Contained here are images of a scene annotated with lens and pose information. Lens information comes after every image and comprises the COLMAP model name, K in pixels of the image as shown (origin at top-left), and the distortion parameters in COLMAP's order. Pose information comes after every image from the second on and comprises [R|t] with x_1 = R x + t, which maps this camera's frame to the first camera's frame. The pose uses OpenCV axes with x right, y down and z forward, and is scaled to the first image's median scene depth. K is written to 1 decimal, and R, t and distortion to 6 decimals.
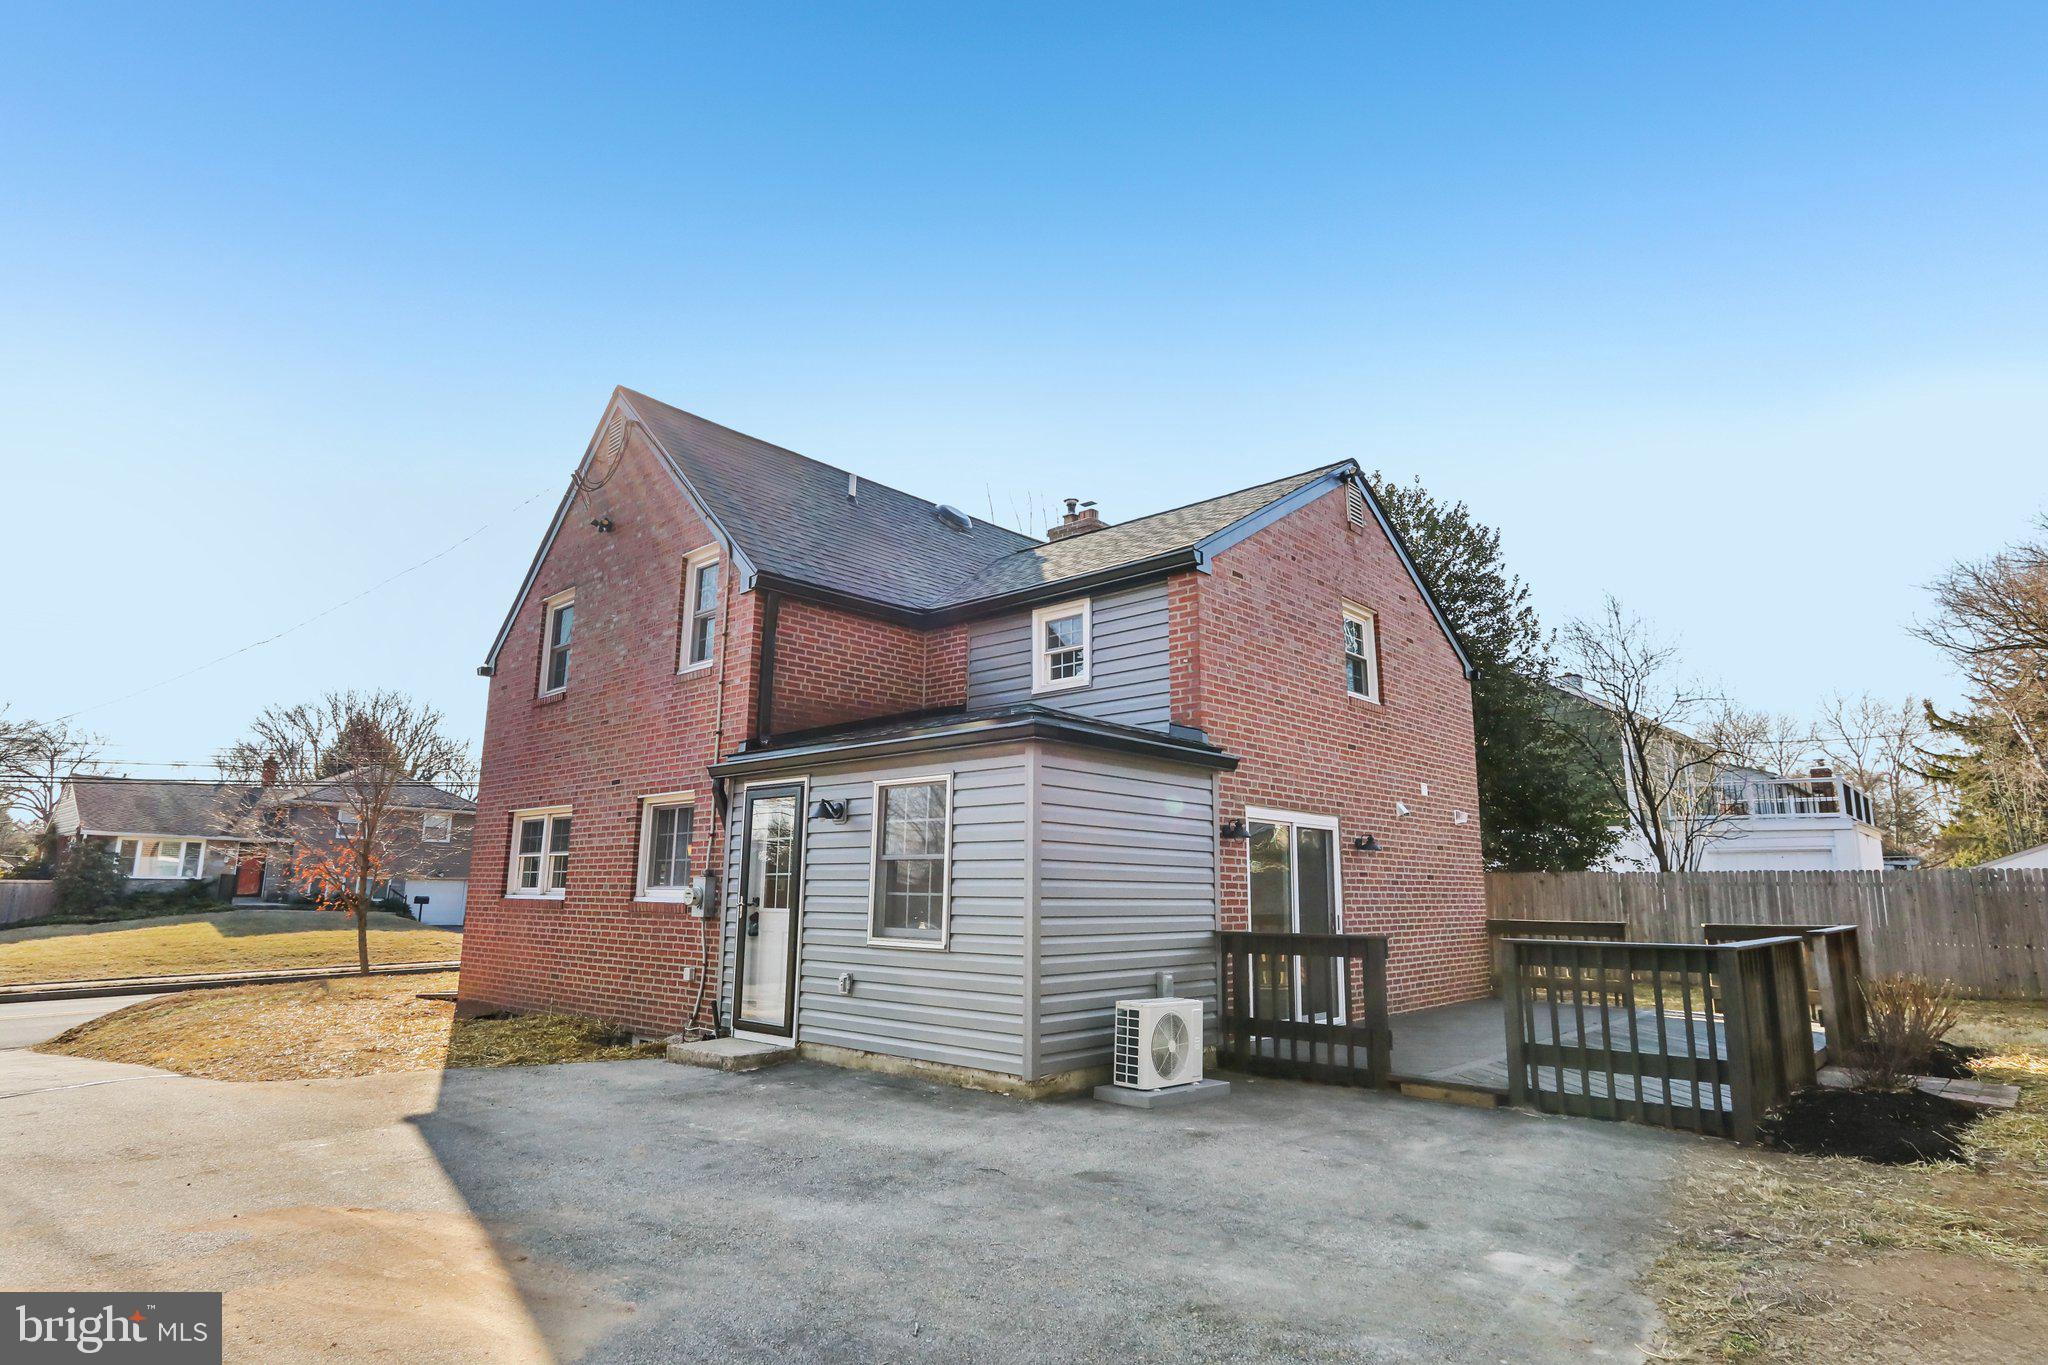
lens RADIAL K [[1088.4, 0, 1024.0], [0, 1088.4, 682.5], [0, 0, 1]] dist [-0.016995, -0.000477]
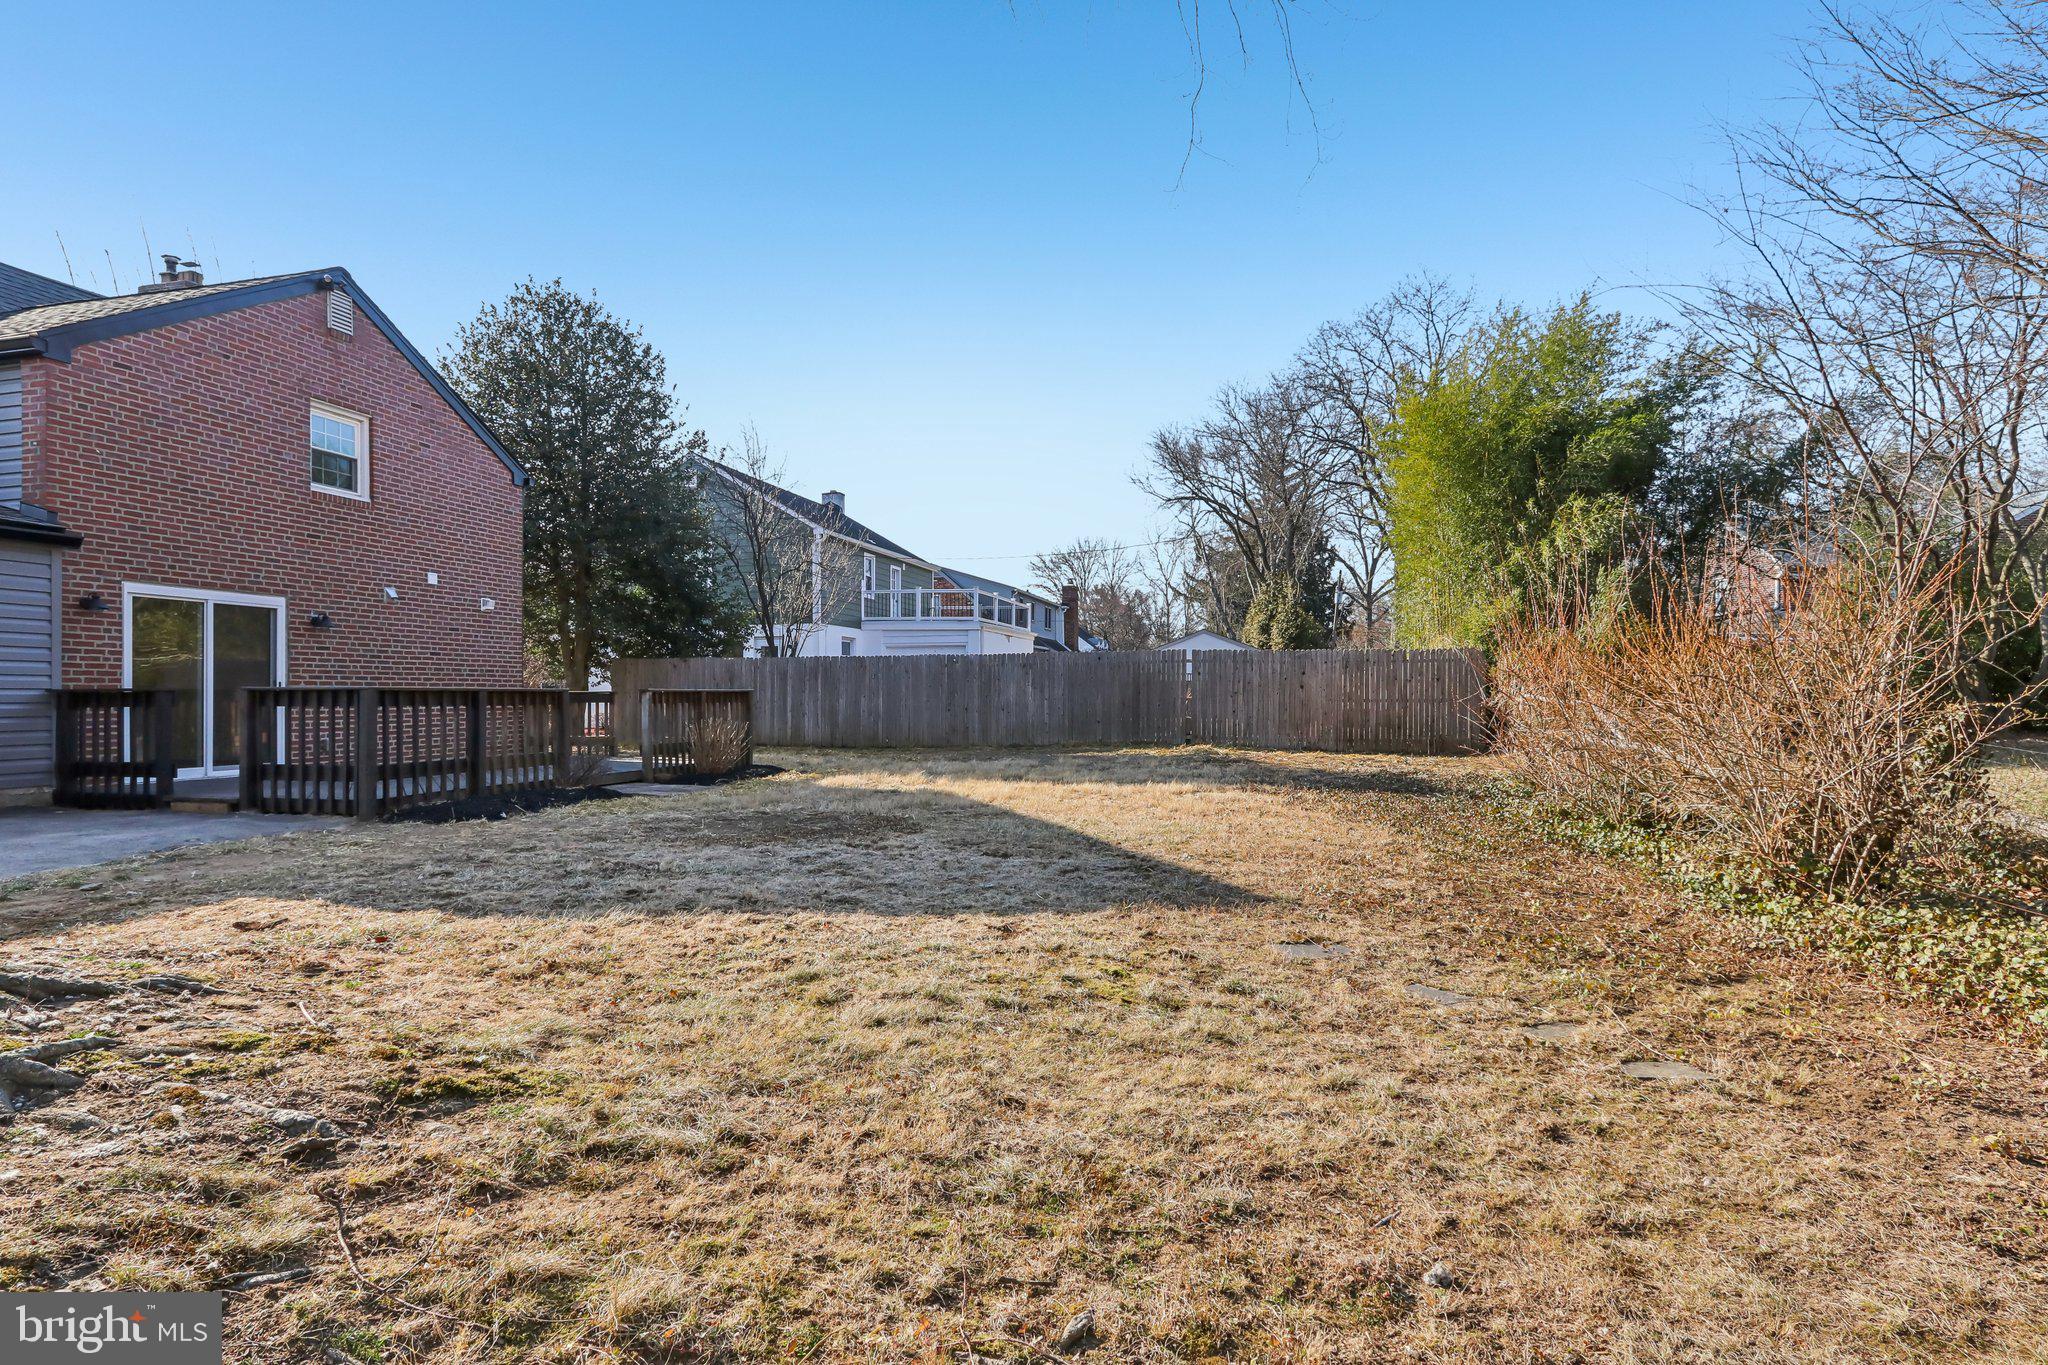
lens RADIAL K [[1086.1, 0, 1019.7], [0, 1086.1, 695.3], [0, 0, 1]] dist [-0.004094, -0.001504]
pose [[0.882852, -0.008223, 0.469579, 0.260144], [-0.082520, 0.981576, 0.172335, -0.020729], [-0.462344, -0.190896, 0.865908, -0.214871]]
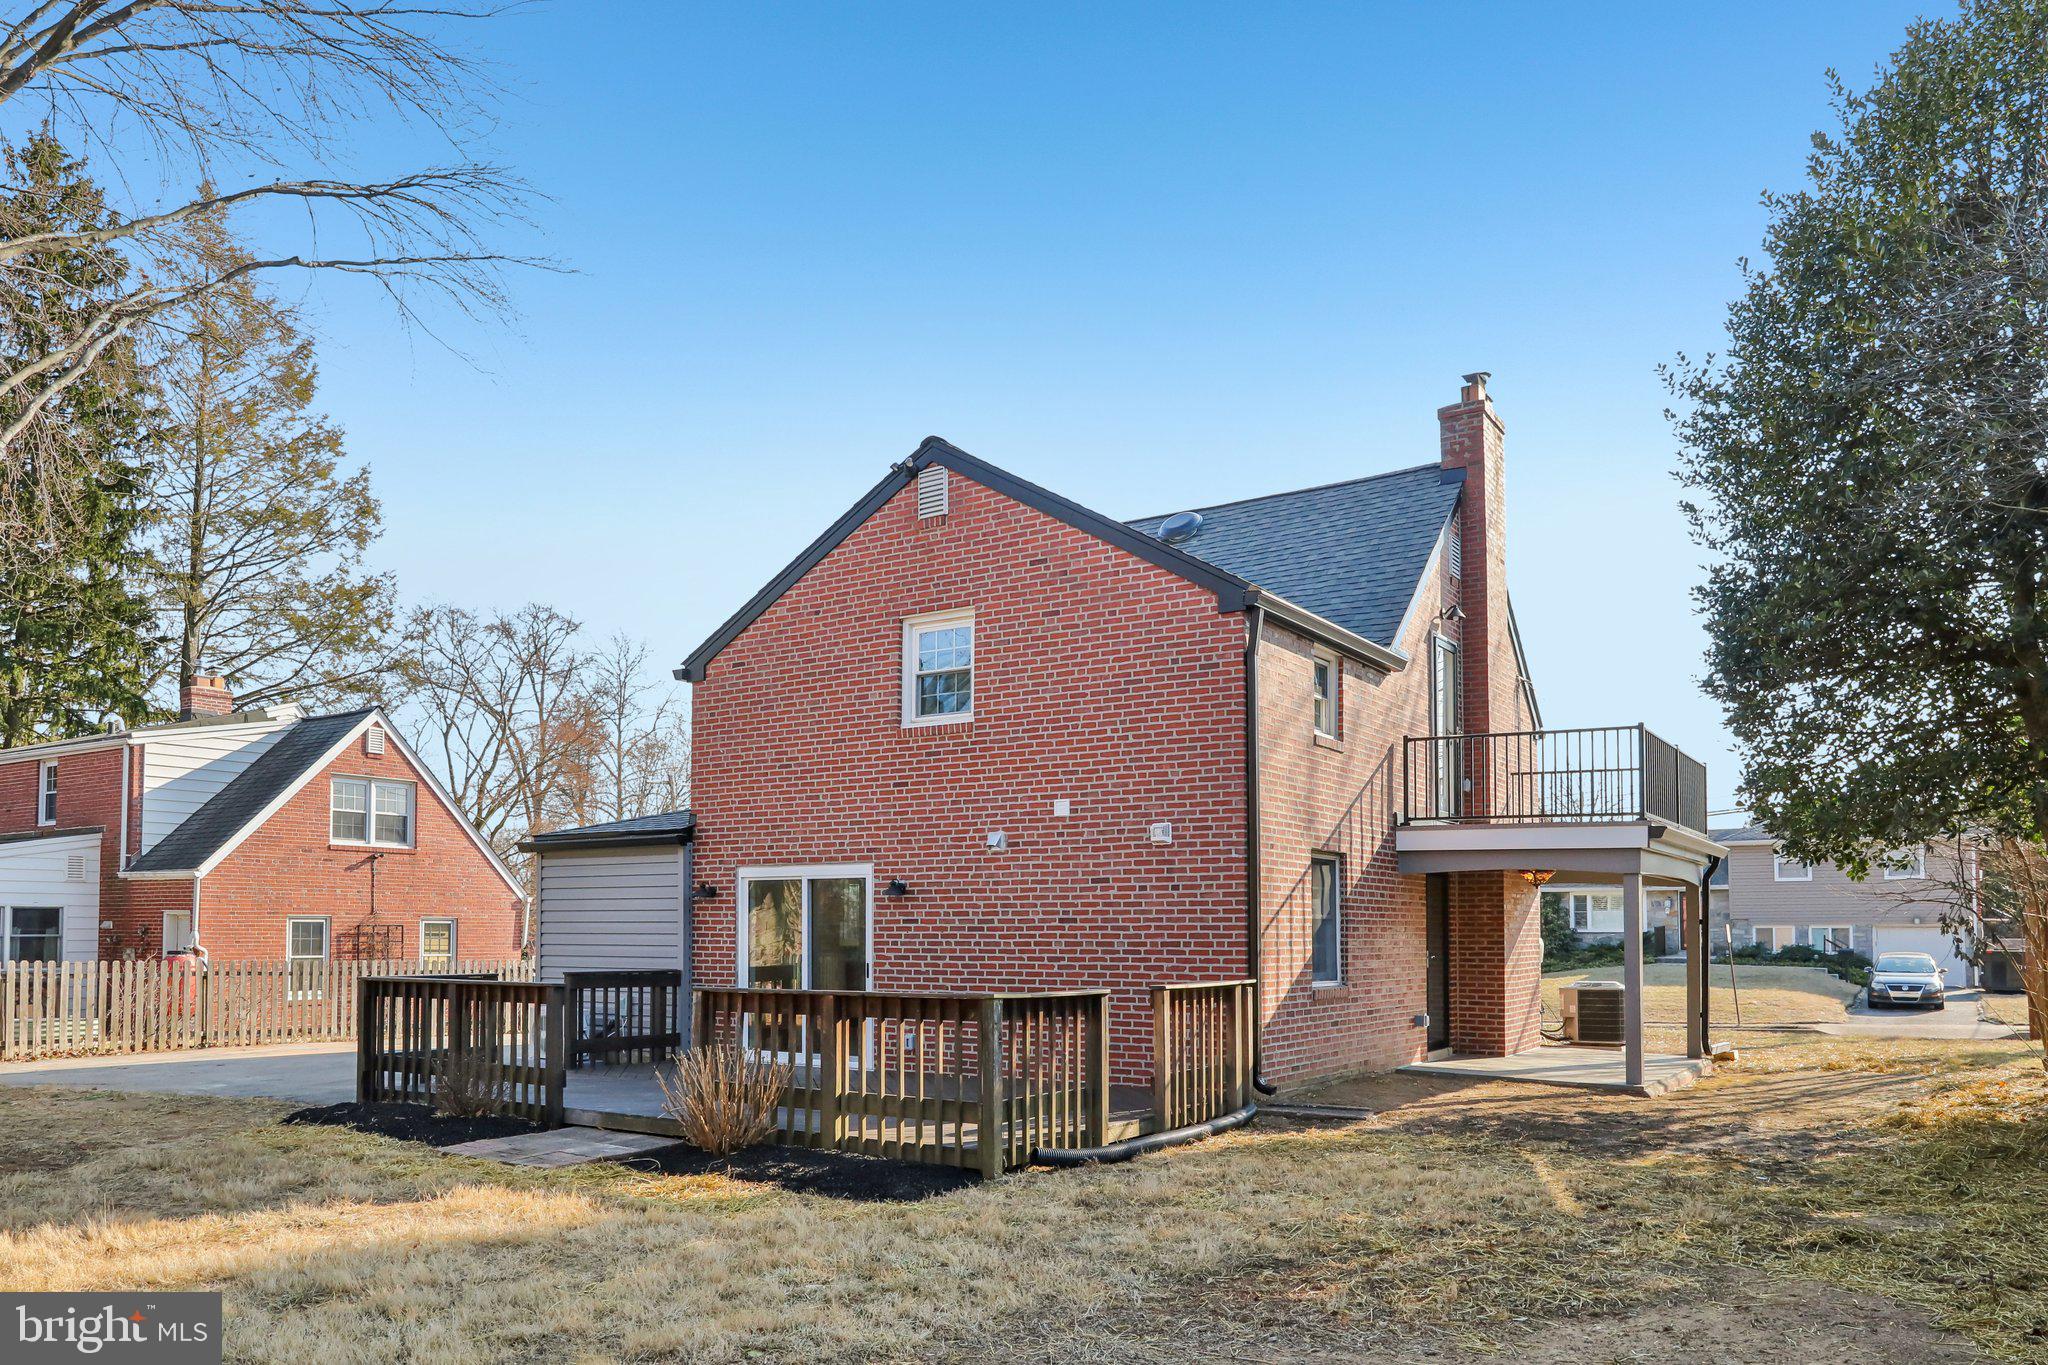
lens RADIAL K [[1428.4, 0, 1022.0], [0, 1428.4, 875.8], [0, 0, 1]] dist [-0.004548, -0.000113]
pose [[0.163542, -0.044016, -0.985554, 0.936060], [0.191368, 0.981444, -0.012077, 0.105172], [0.967798, -0.186628, 0.168931, 0.546417]]
